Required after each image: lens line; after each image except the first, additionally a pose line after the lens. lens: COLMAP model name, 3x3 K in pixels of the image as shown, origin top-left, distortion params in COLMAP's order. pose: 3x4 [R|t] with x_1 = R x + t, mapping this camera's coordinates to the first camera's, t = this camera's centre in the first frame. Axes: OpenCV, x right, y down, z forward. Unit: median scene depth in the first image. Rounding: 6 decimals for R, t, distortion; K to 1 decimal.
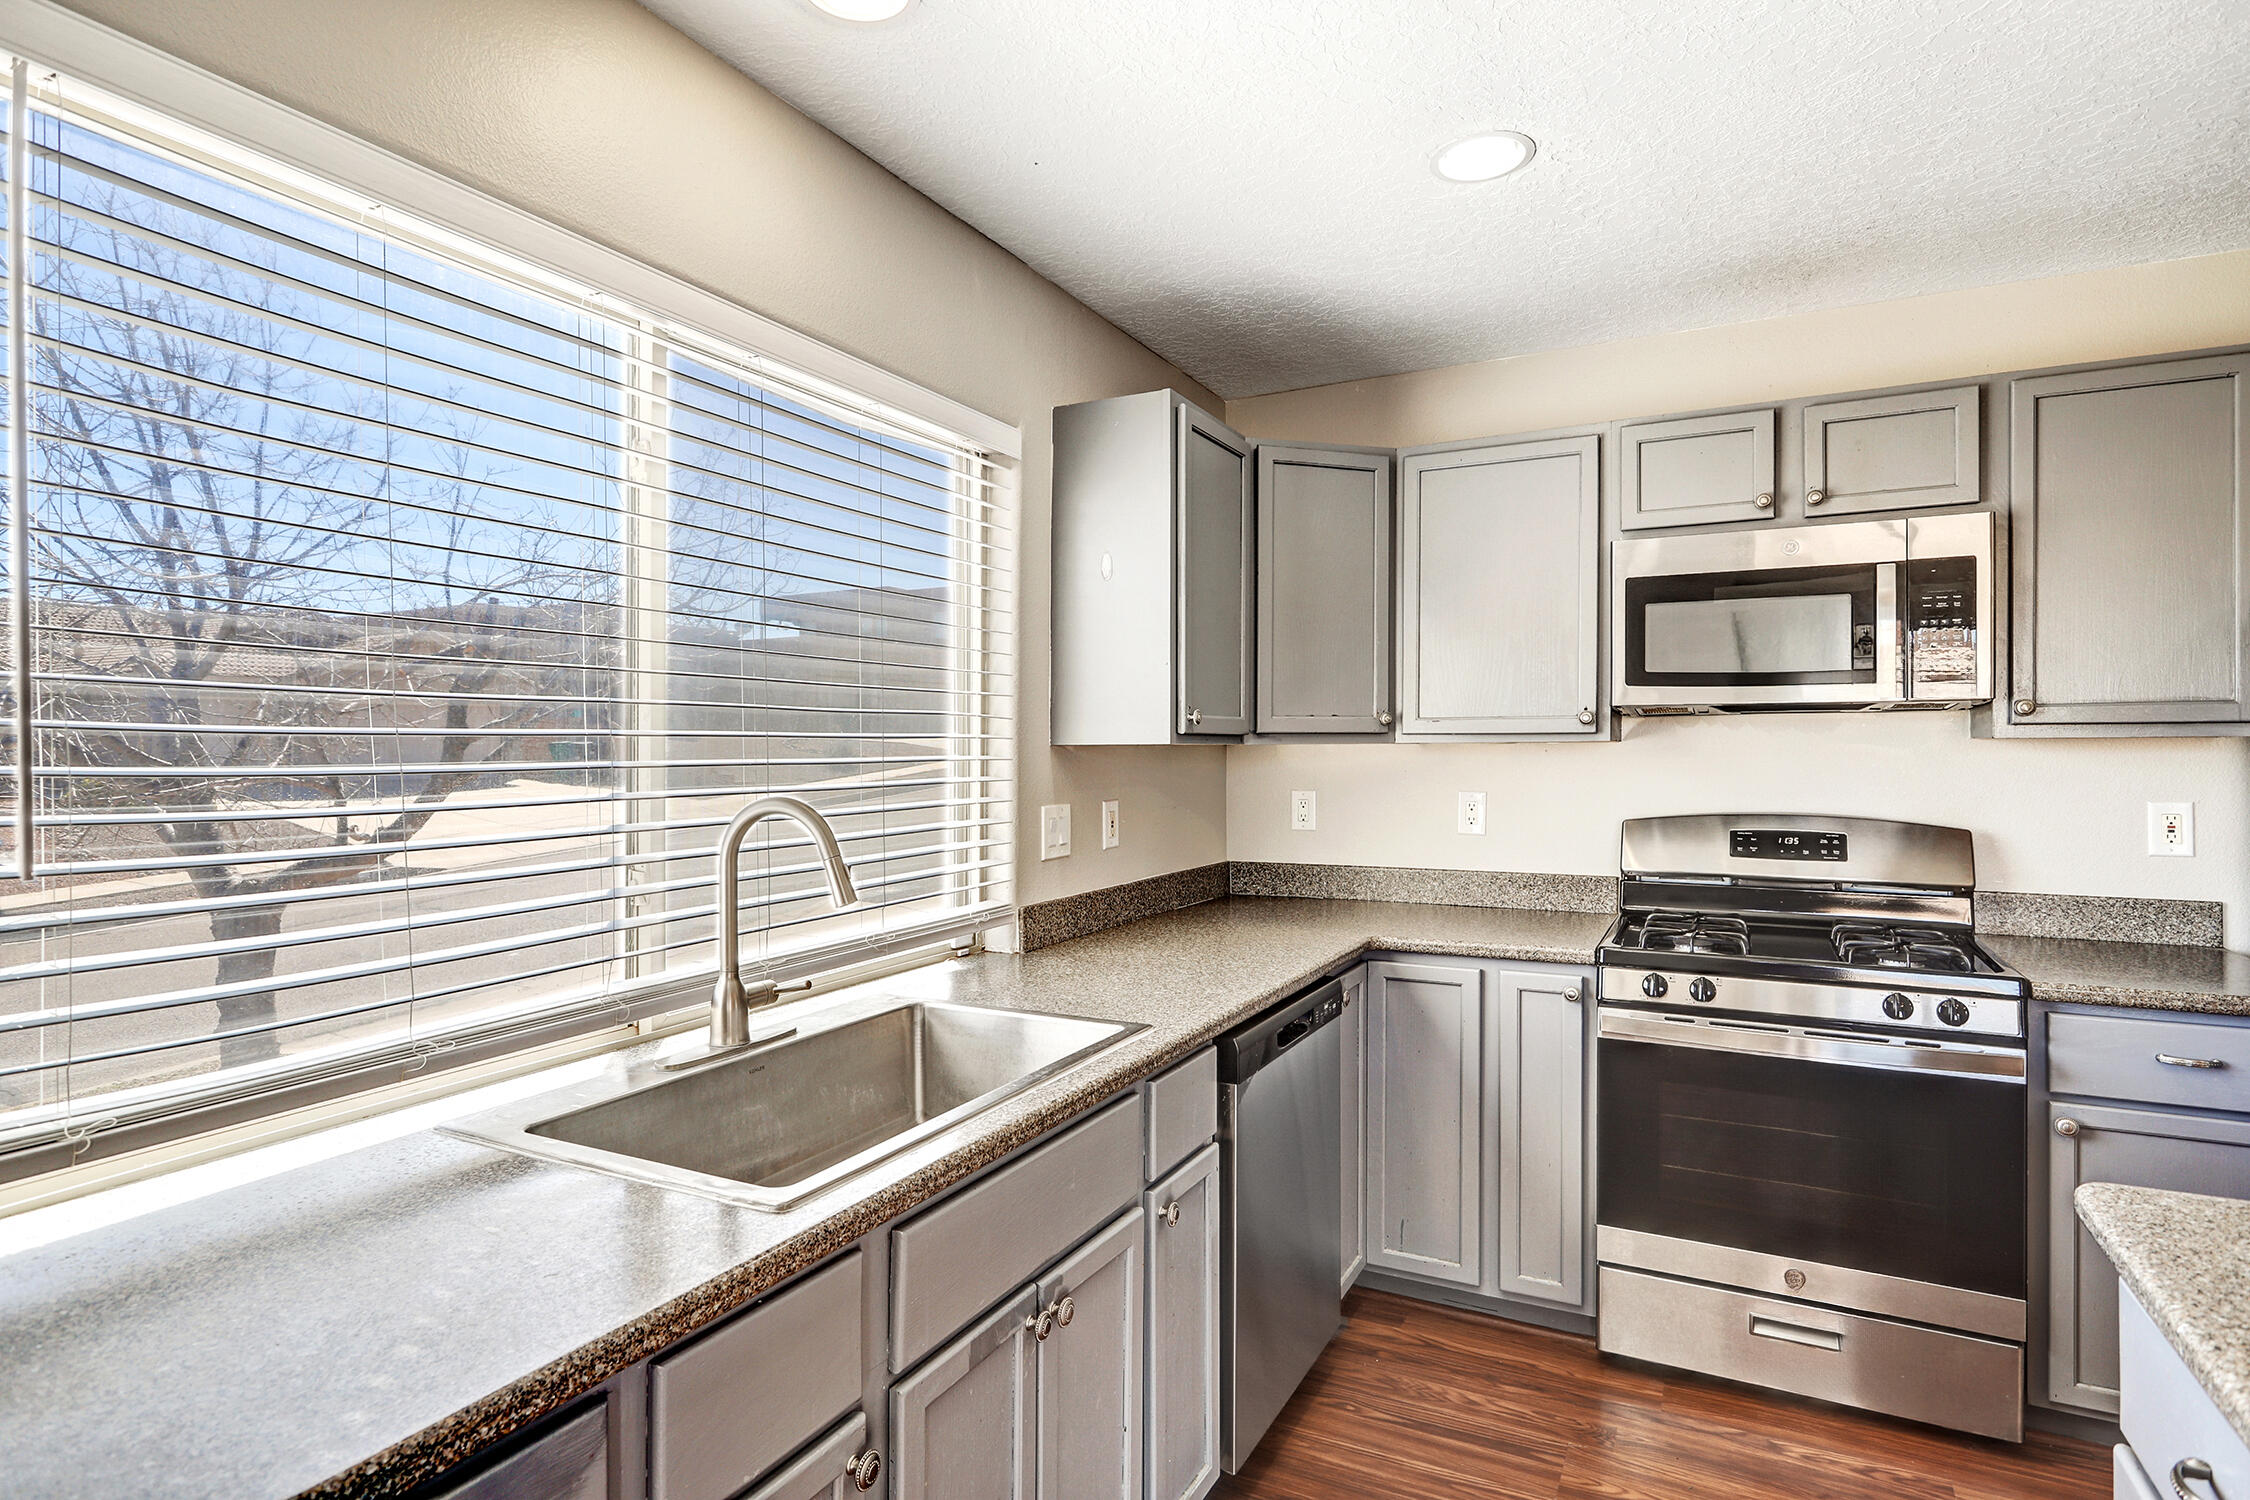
lens RADIAL K [[1170.7, 0, 1124.6], [0, 1170.7, 744.5], [0, 0, 1]] dist [0.000802, 0.002706]
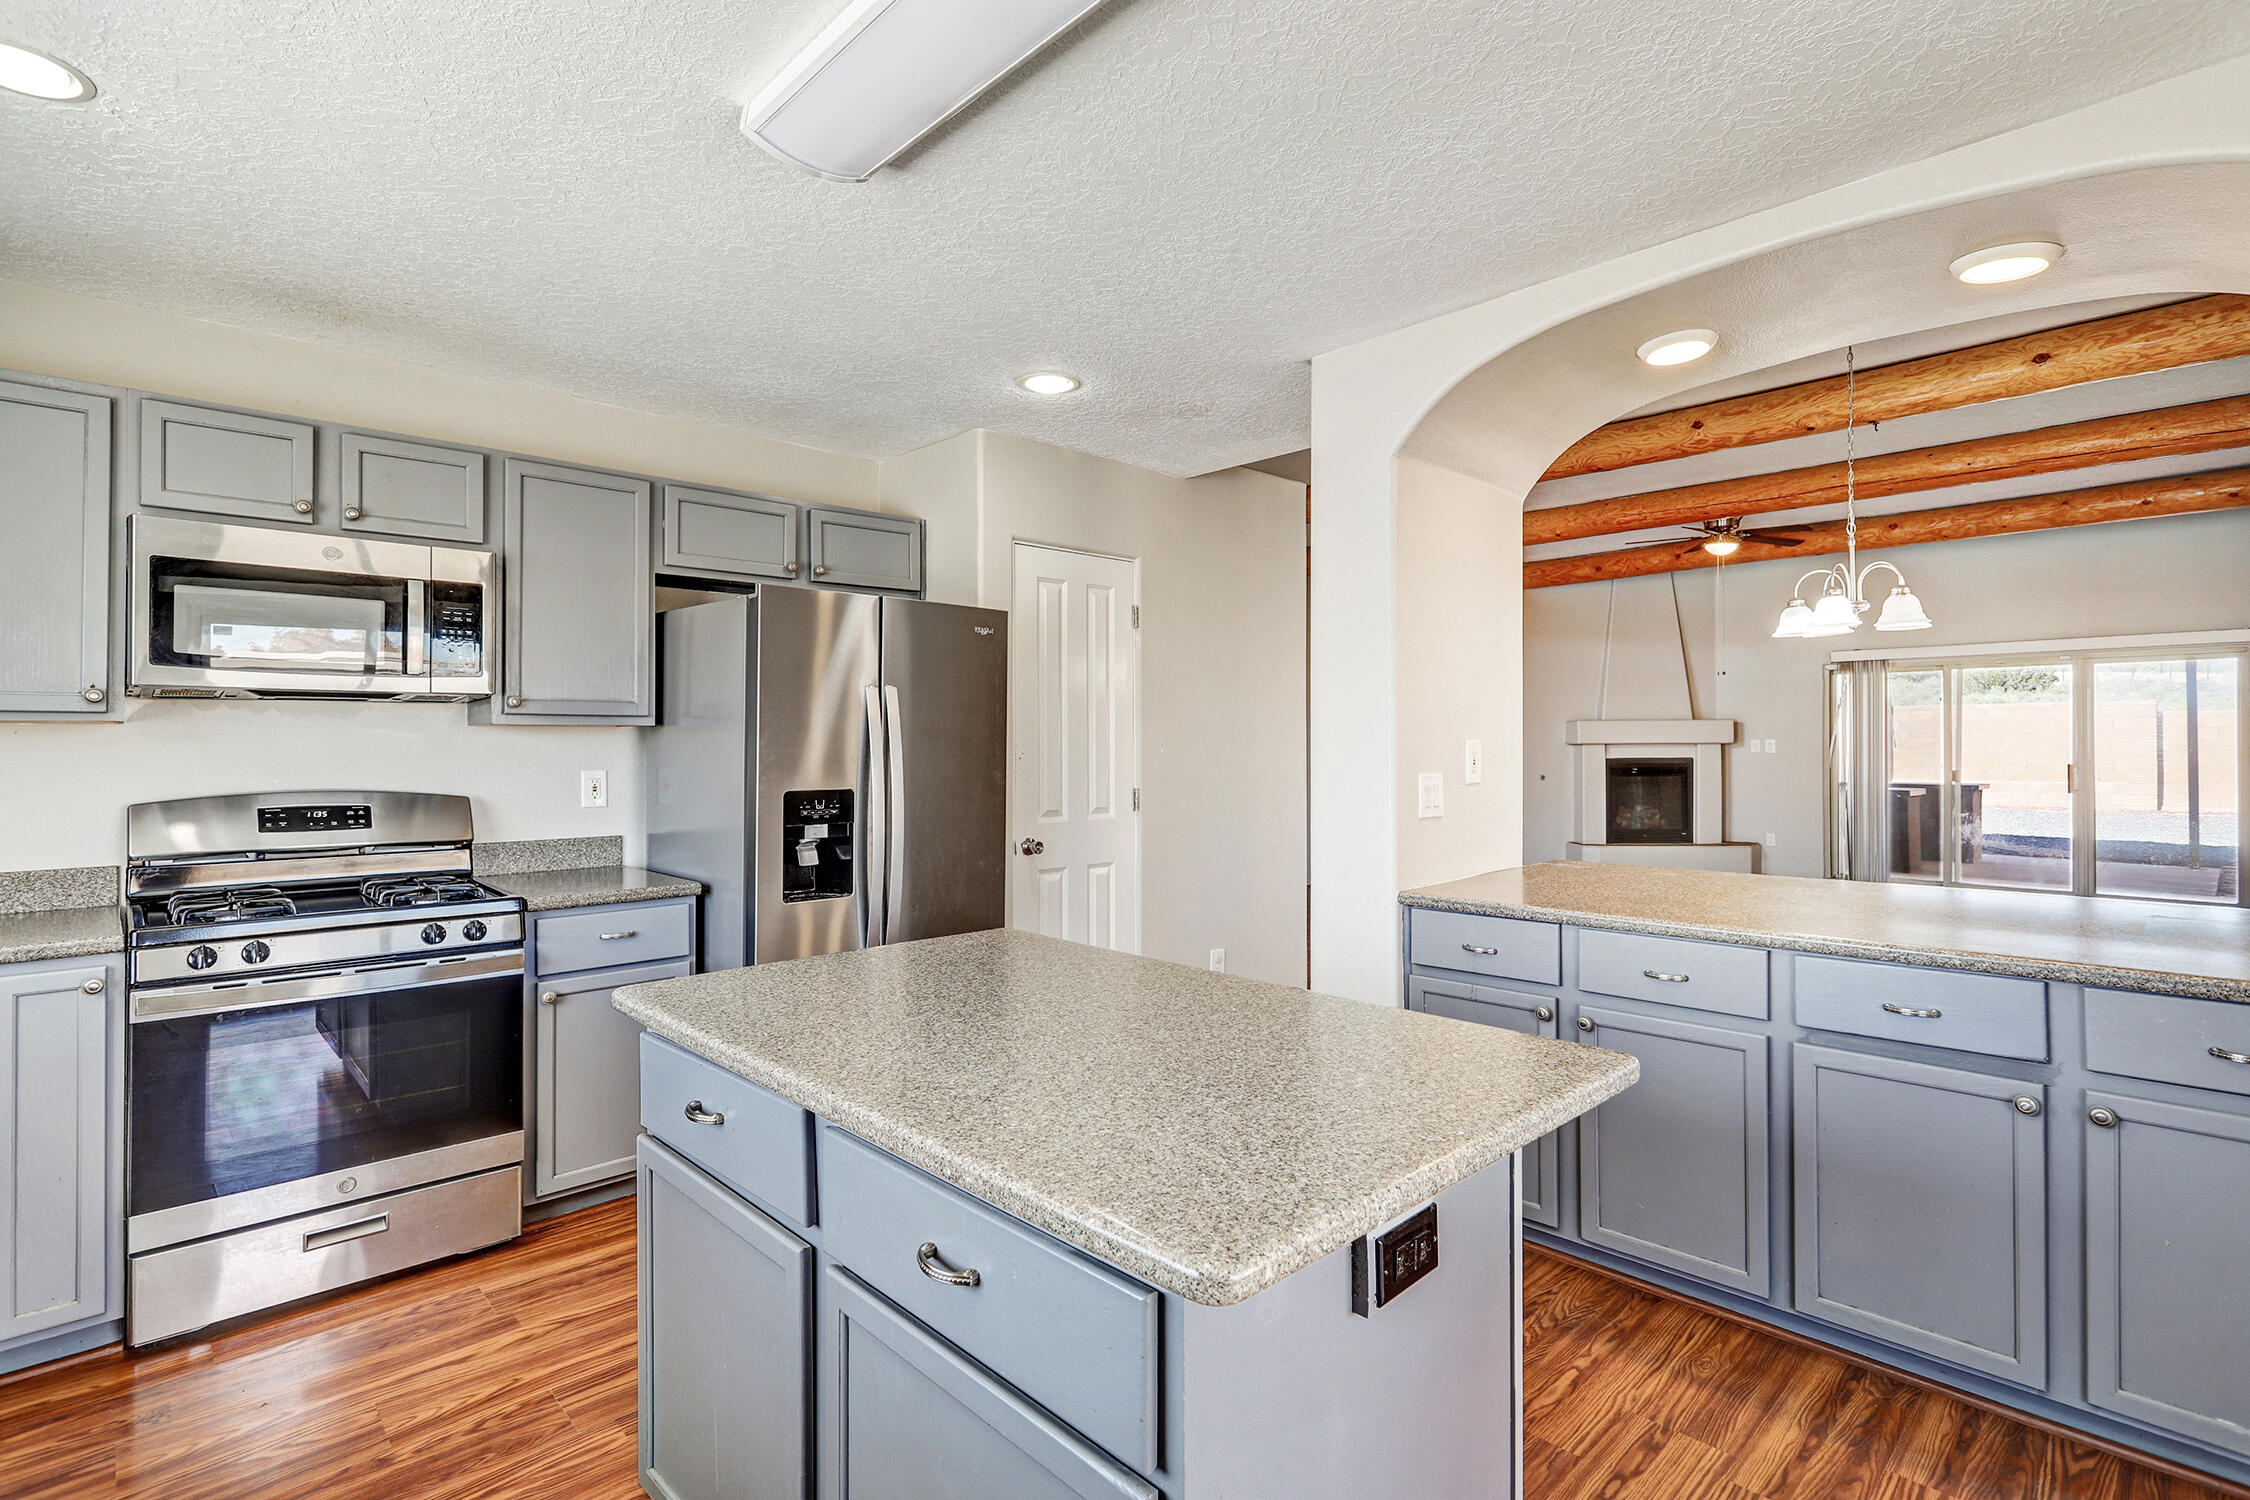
lens RADIAL K [[1072.9, 0, 1125.0], [0, 1072.9, 750.0], [0, 0, 1]] dist [0.000040, 0.000073]
pose [[0.319255, -0.000409, 0.947669, -0.172644], [0.000433, 1.000000, 0.000286, 0.022913], [-0.947669, 0.000319, 0.319256, -0.062936]]
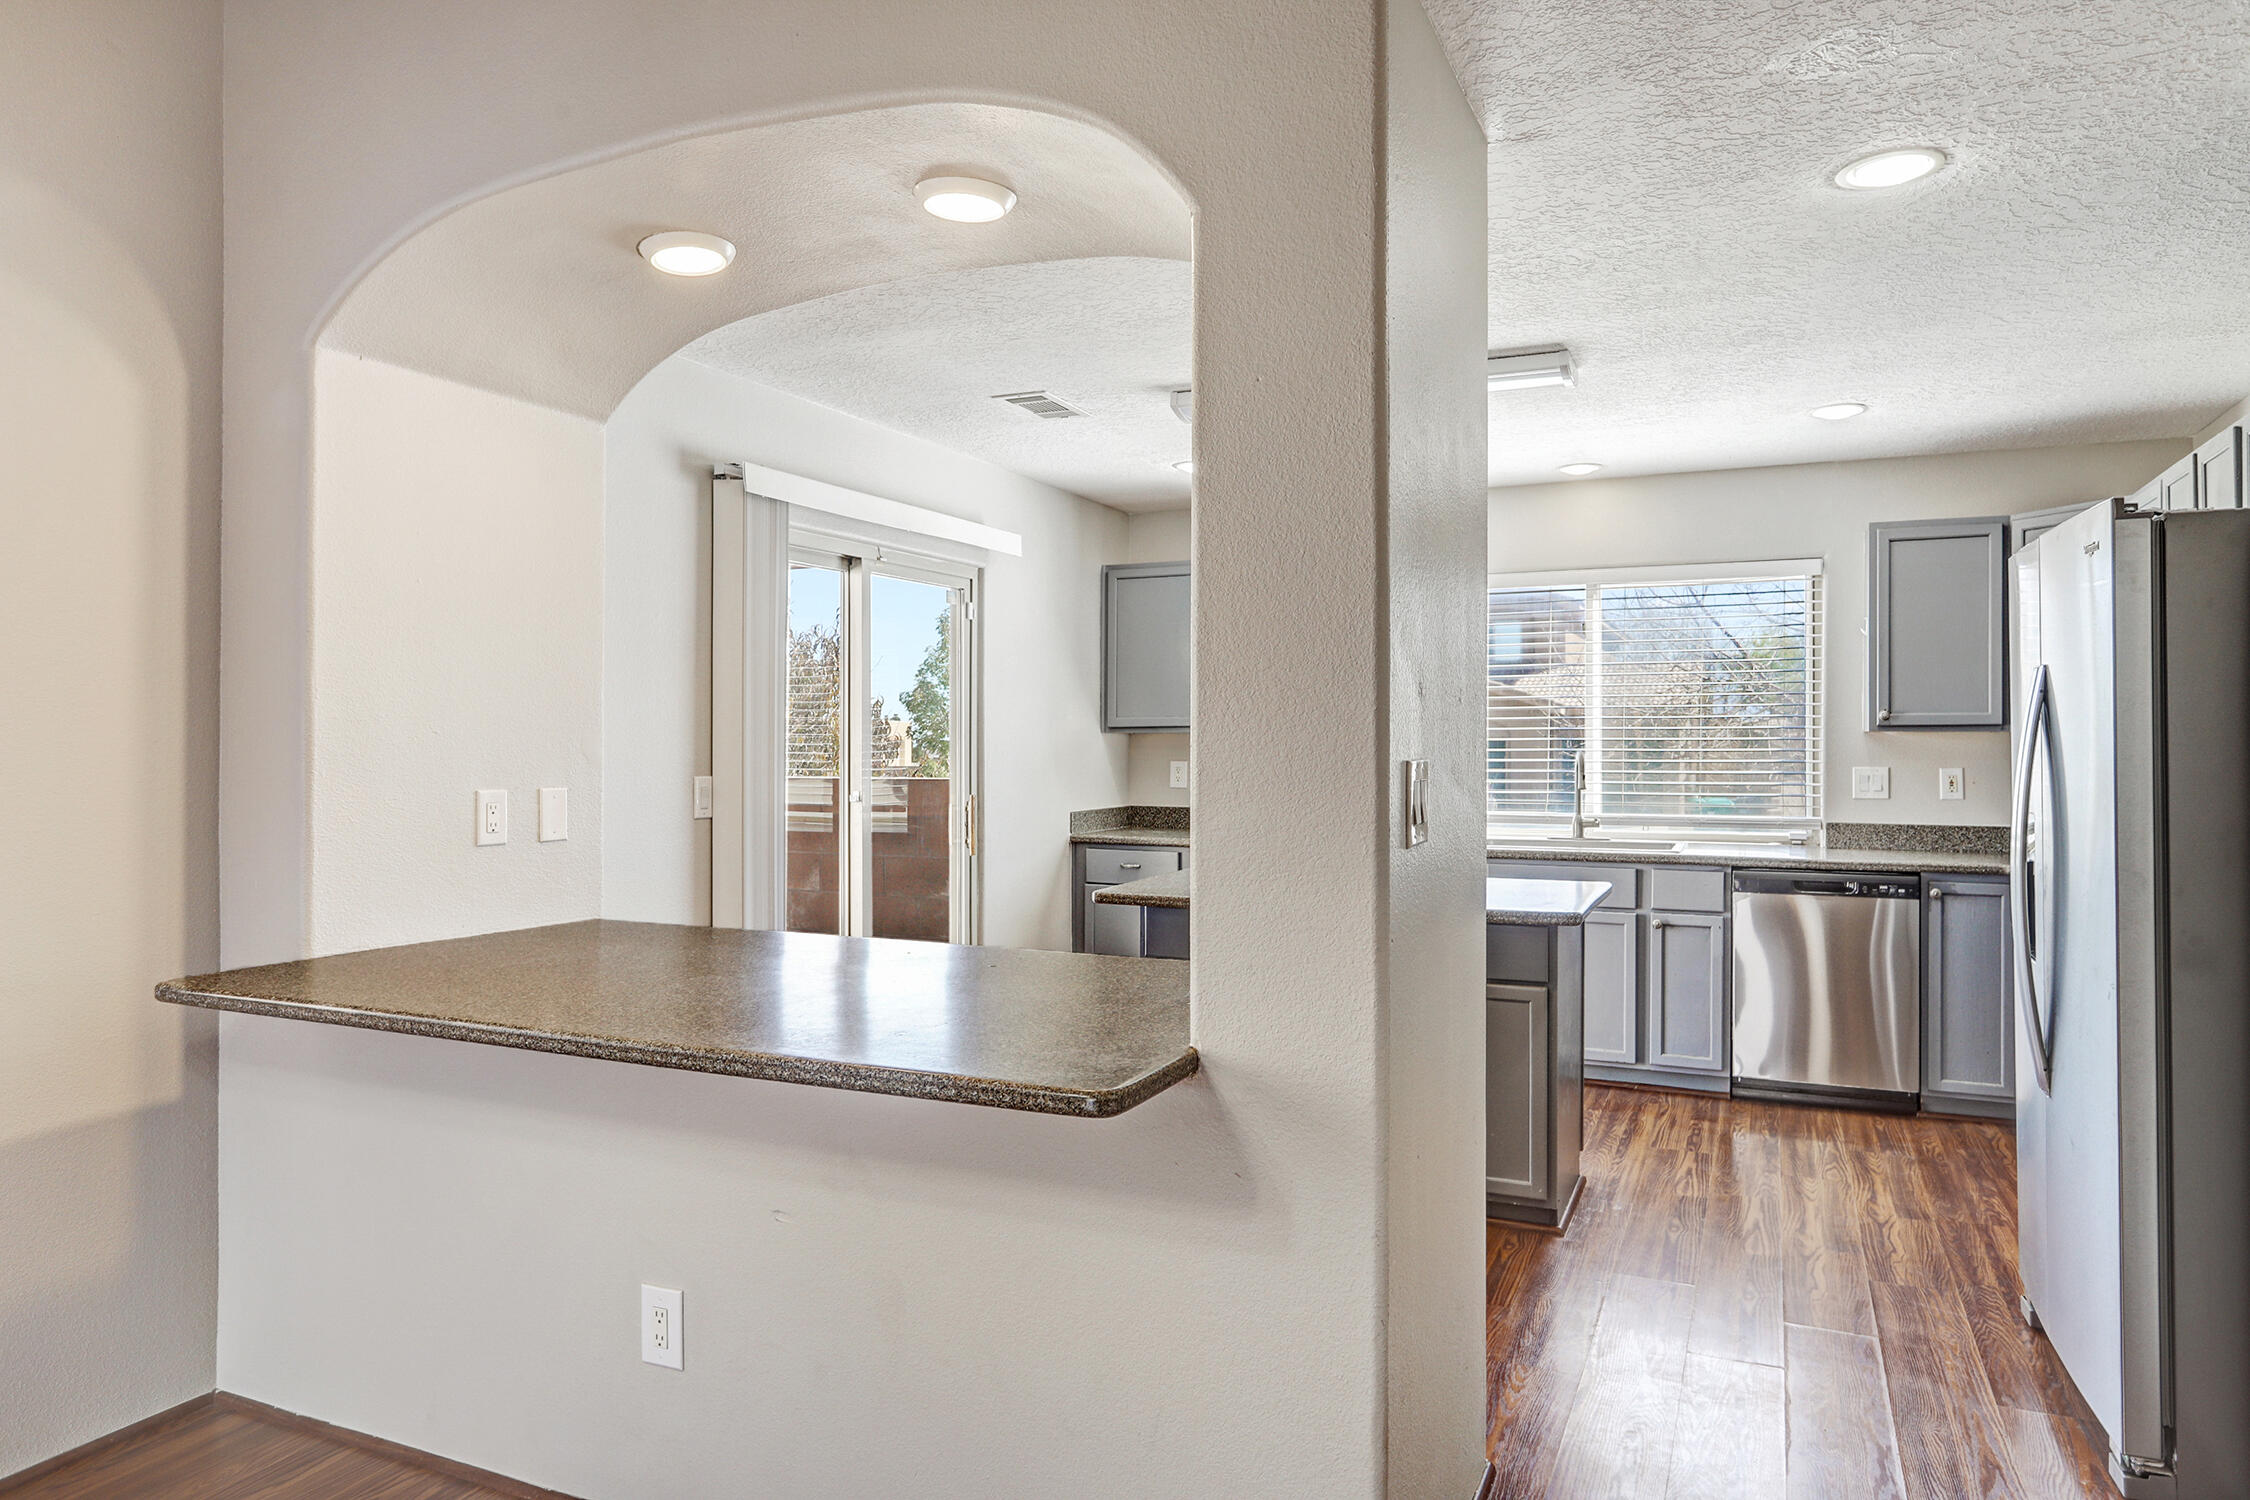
lens RADIAL K [[1440.7, 0, 1124.0], [0, 1440.7, 710.7], [0, 0, 1]] dist [0.000175, 0.000031]
pose [[0.050461, -0.009108, -0.998685, 2.716011], [-0.001735, 0.999956, -0.009207, -0.007379], [0.998725, 0.002197, 0.050443, -0.203744]]
